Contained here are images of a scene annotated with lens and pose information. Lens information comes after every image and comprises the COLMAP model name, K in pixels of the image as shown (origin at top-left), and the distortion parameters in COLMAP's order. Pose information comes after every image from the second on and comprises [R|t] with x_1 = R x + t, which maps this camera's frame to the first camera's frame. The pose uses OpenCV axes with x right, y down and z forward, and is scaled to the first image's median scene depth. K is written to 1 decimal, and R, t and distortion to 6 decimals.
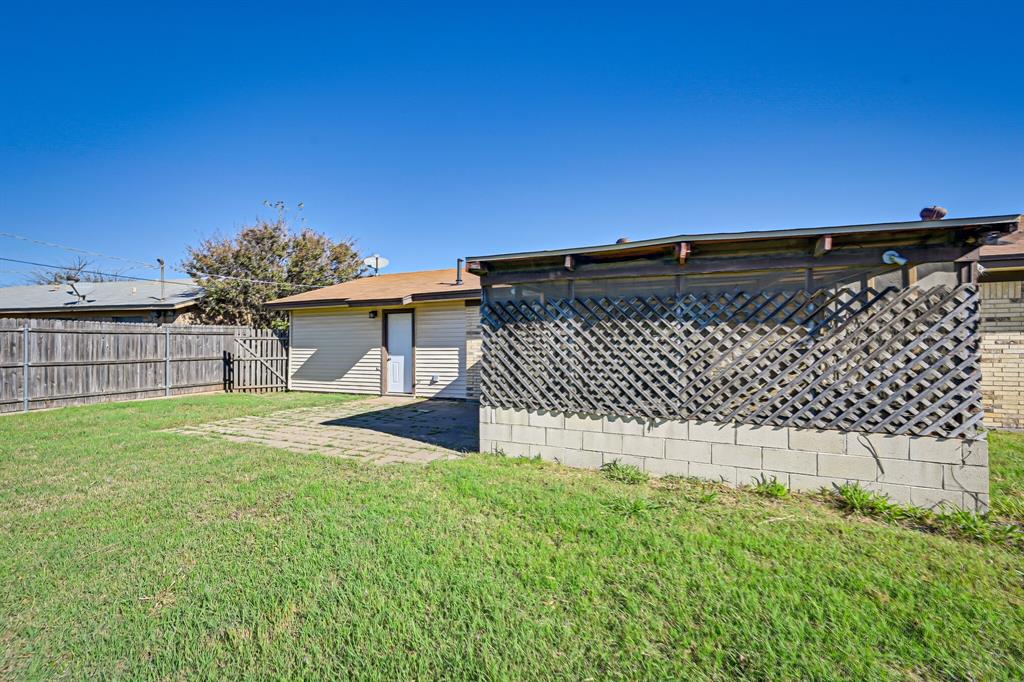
lens RADIAL K [[404.9, 0, 511.5], [0, 404.9, 344.5], [0, 0, 1]] dist [-0.000369, -0.000103]
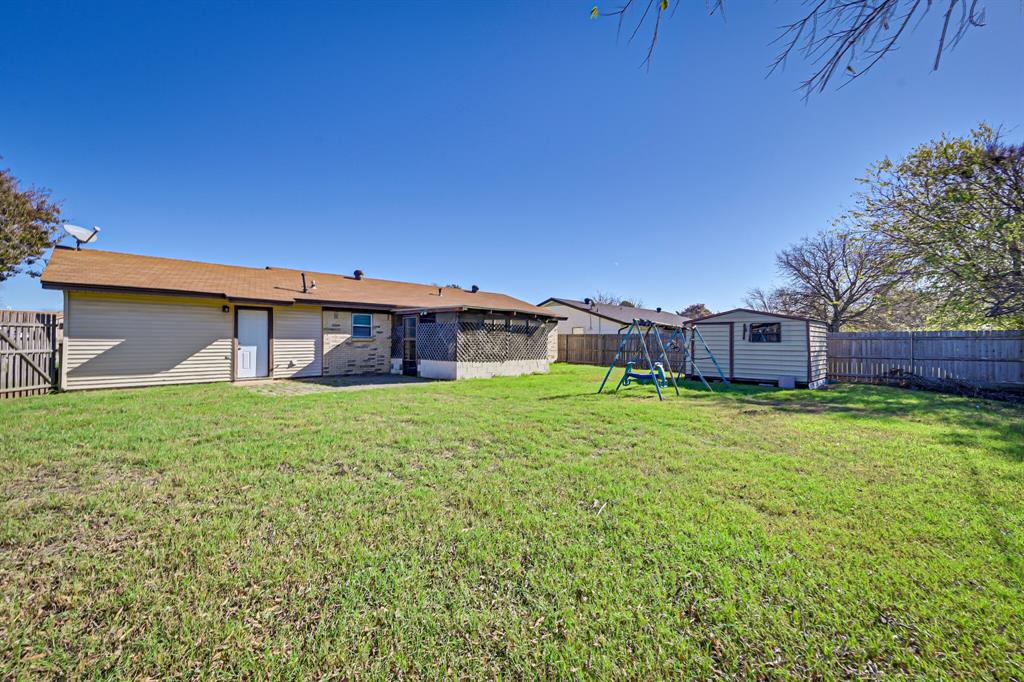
lens RADIAL K [[431.3, 0, 512.0], [0, 431.3, 341.0], [0, 0, 1]] dist [0.000161, -0.000062]
pose [[0.362812, -0.000201, 0.931862, -1.159066], [-0.017819, 0.999816, 0.007153, -0.009114], [-0.931692, -0.019200, 0.362741, -0.161122]]
